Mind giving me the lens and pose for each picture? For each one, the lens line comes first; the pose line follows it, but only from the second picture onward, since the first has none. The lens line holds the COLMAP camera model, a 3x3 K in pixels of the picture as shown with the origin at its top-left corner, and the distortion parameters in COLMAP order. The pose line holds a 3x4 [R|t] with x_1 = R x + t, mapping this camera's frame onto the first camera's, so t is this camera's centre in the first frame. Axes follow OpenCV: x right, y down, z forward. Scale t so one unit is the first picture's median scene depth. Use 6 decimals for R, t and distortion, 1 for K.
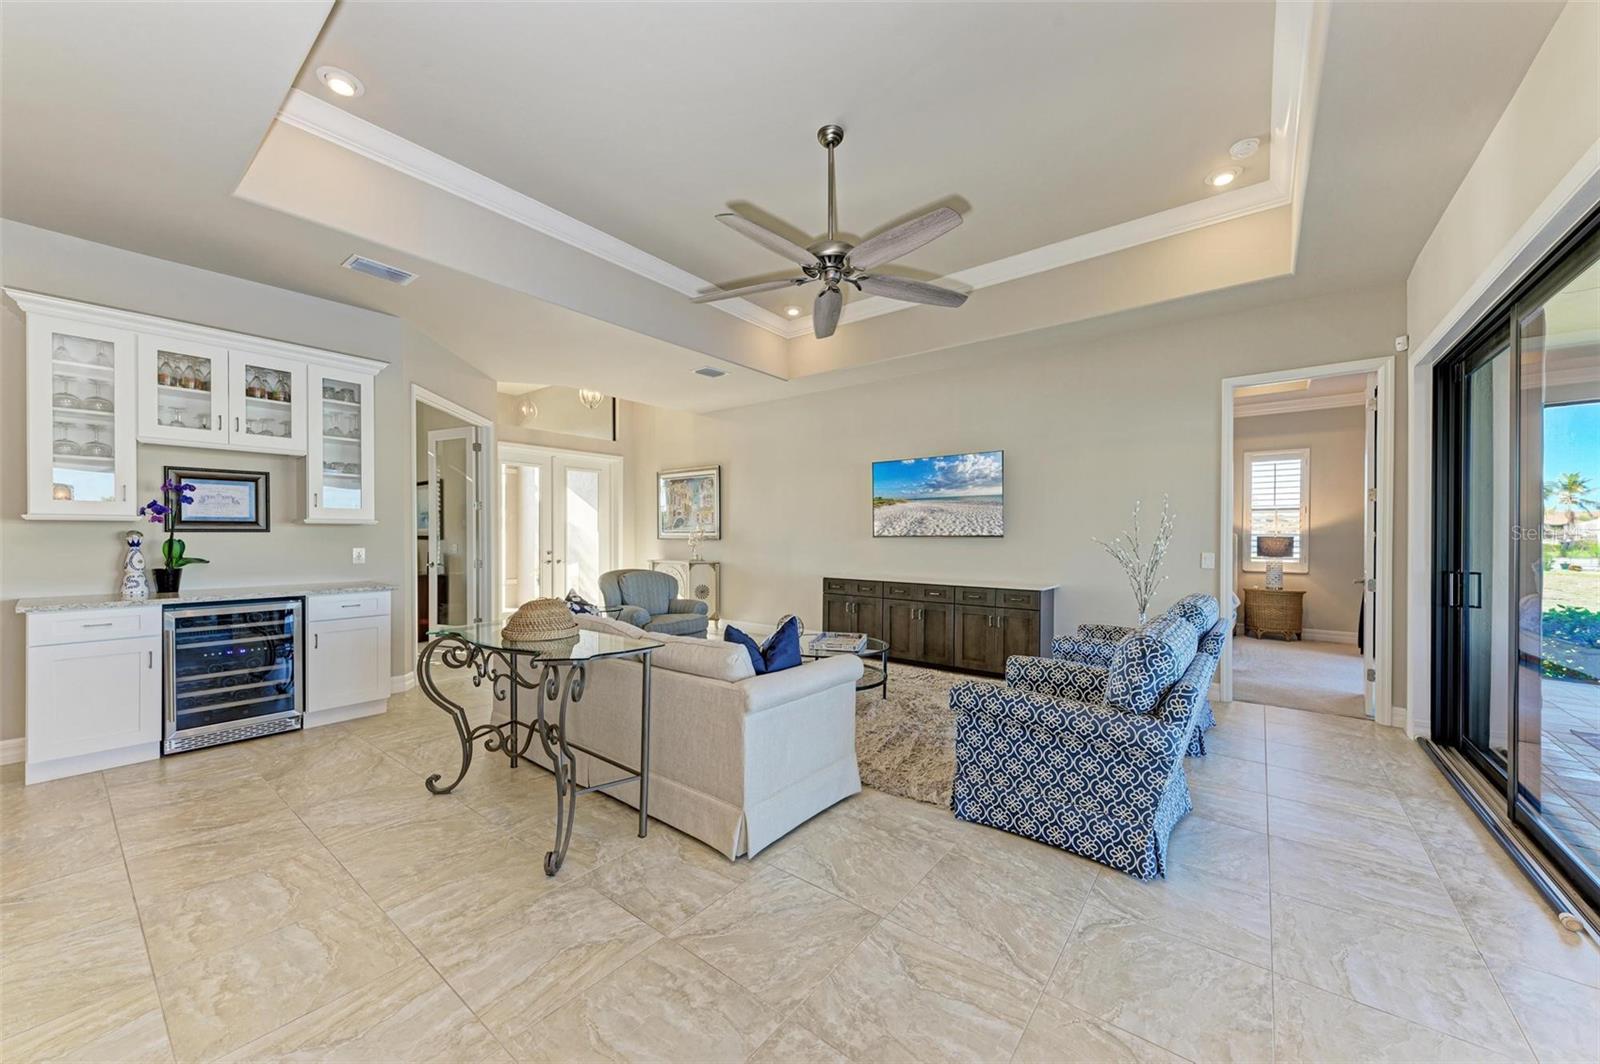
lens RADIAL K [[585.7, 0, 800.0], [0, 585.7, 532.0], [0, 0, 1]] dist [0.000963, -0.000014]
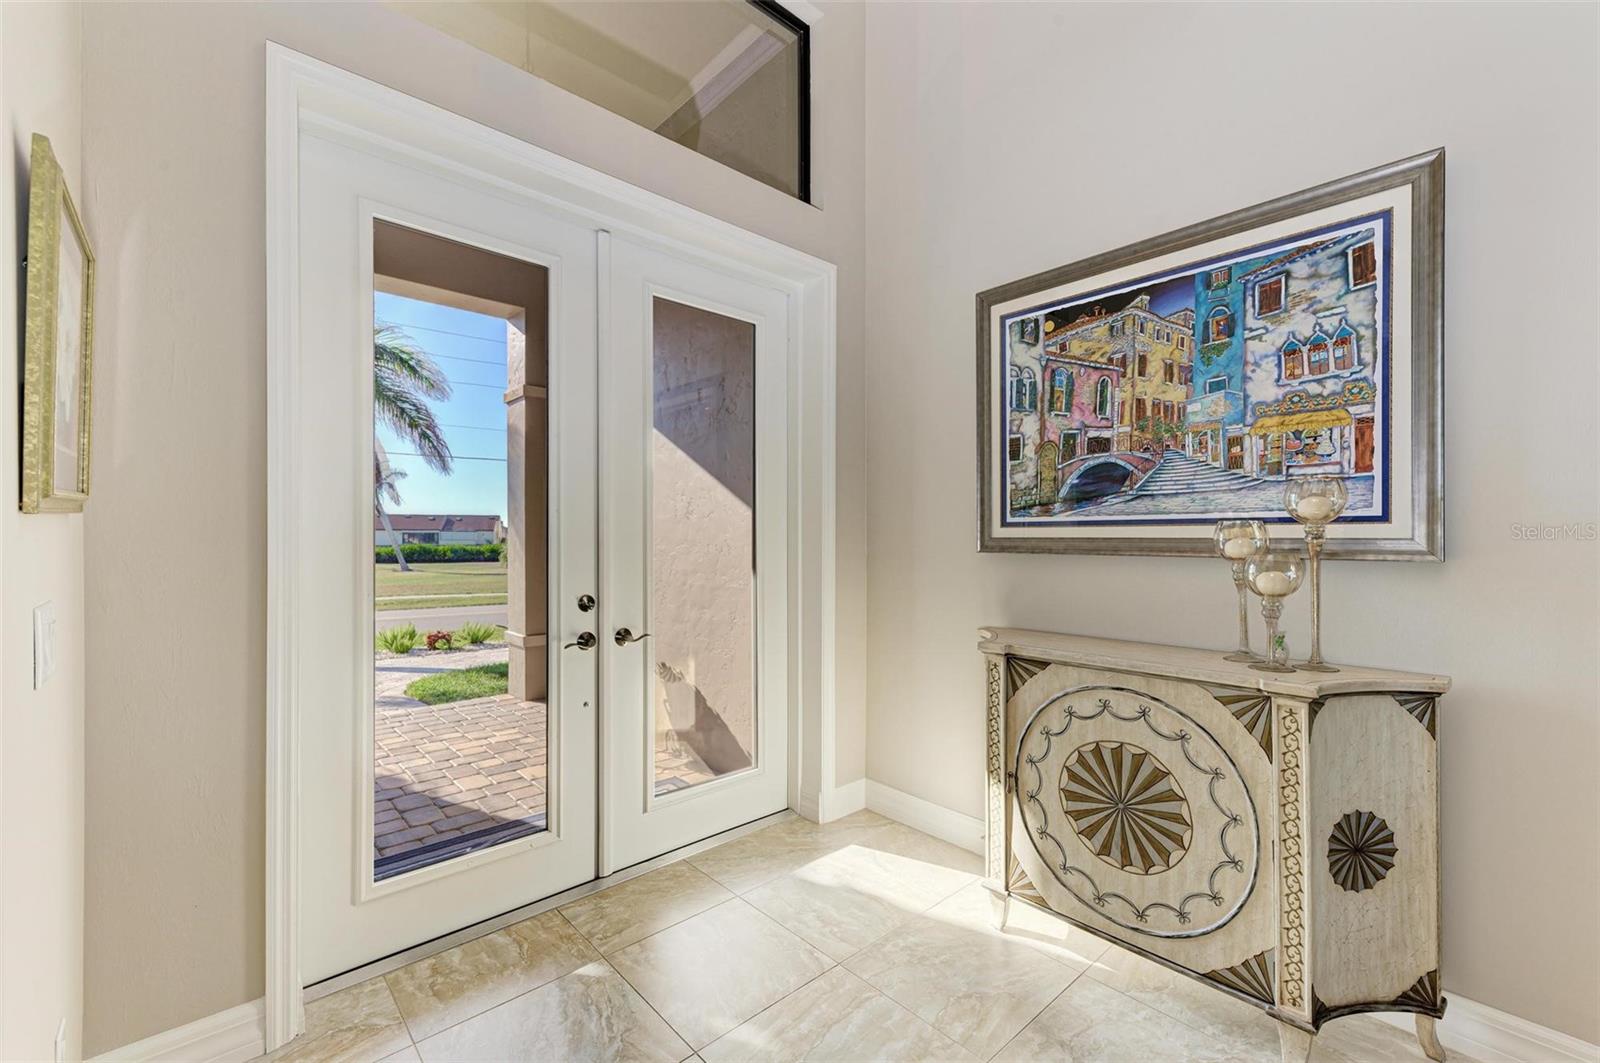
lens RADIAL K [[672.1, 0, 795.8], [0, 672.1, 539.0], [0, 0, 1]] dist [0.019951, -0.000325]
pose [[0.982713, 0.003071, -0.185108, -0.397625], [-0.001623, 0.999967, 0.007975, 0.006637], [0.185127, -0.007537, 0.982686, 1.018981]]
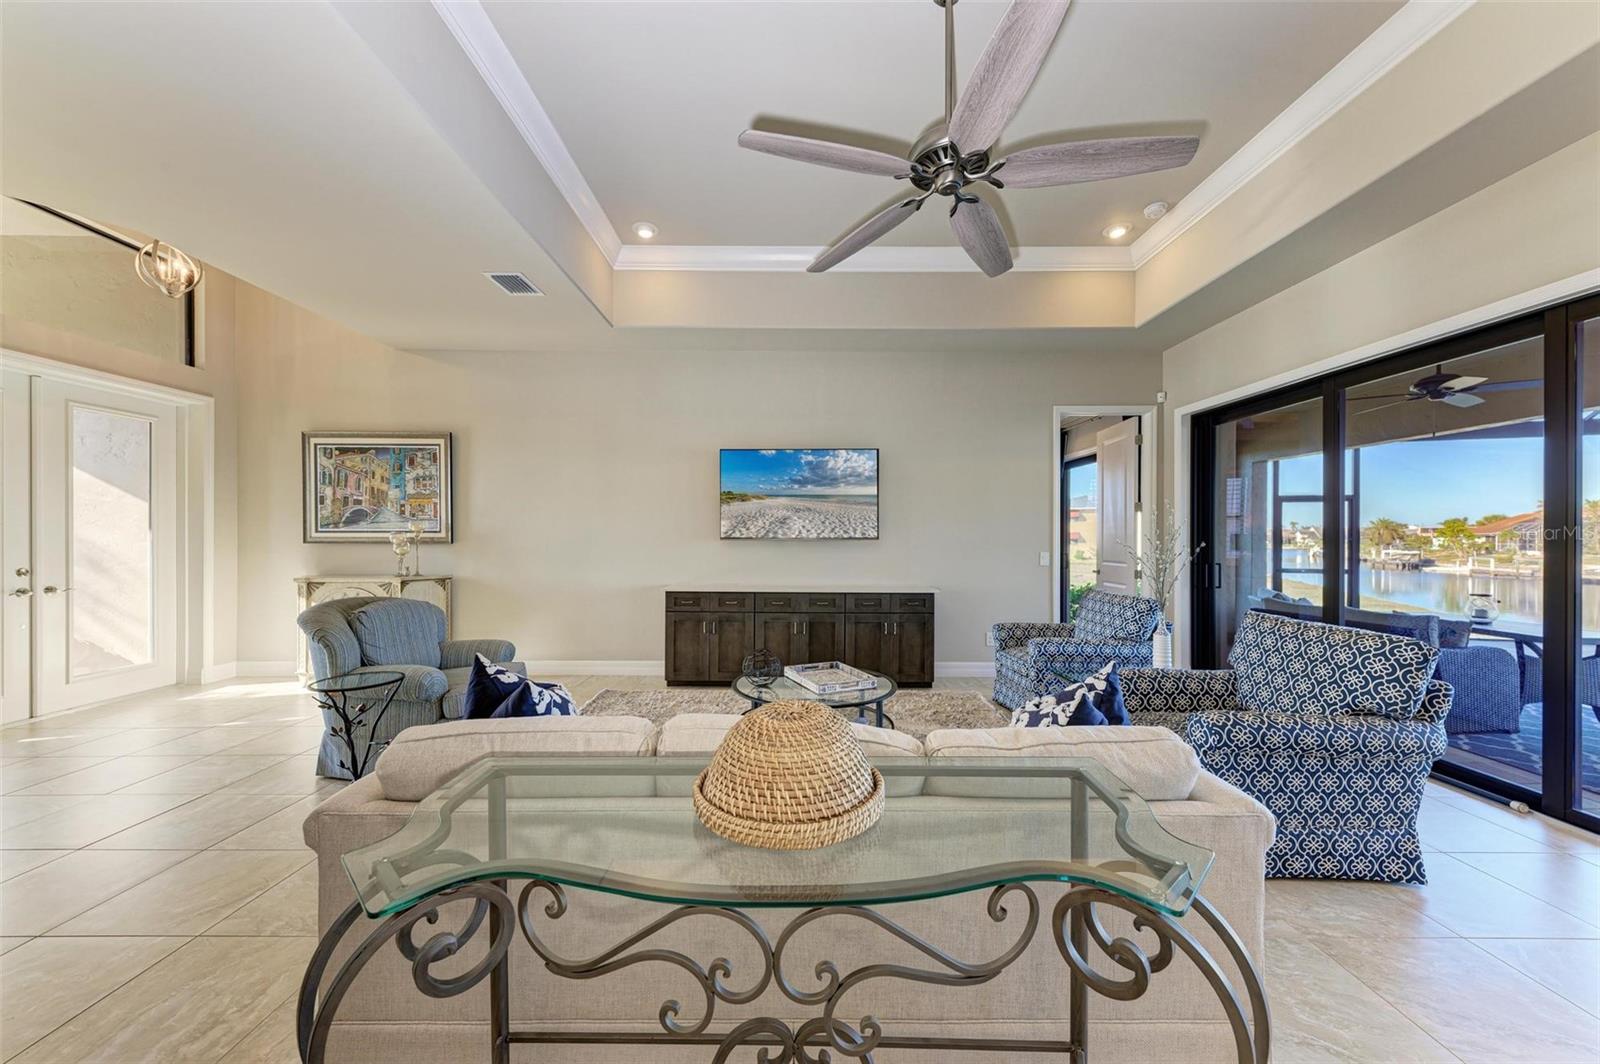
lens RADIAL K [[564.3, 0, 801.7], [0, 564.3, 537.9], [0, 0, 1]] dist [0.005330, -0.000402]
pose [[0.783533, 0.000198, 0.621351, -0.302417], [-0.004453, 0.999976, 0.005296, 0.002170], [-0.621335, -0.006917, 0.783515, 0.328354]]
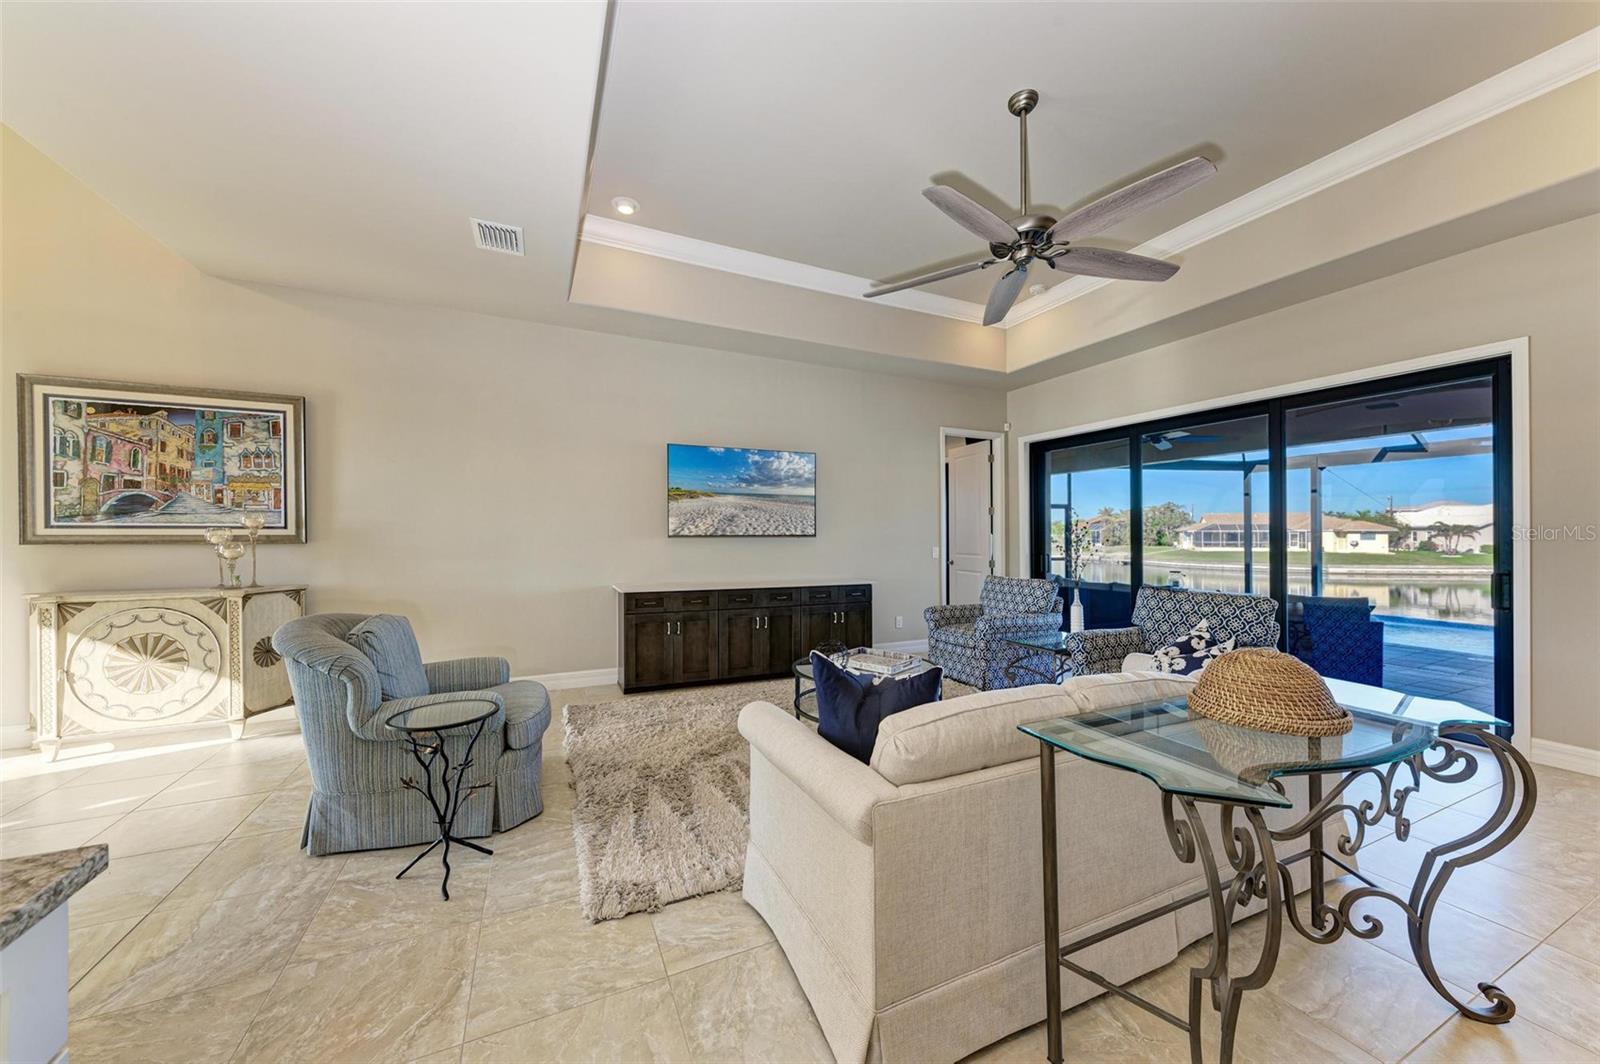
lens RADIAL K [[556.2, 0, 815.5], [0, 556.2, 535.5], [0, 0, 1]] dist [0.000572, -0.002175]
pose [[0.444296, -0.002226, 0.895877, -0.503010], [-0.006673, 0.999961, 0.005793, 0.000975], [-0.895855, -0.008552, 0.444263, 0.521300]]
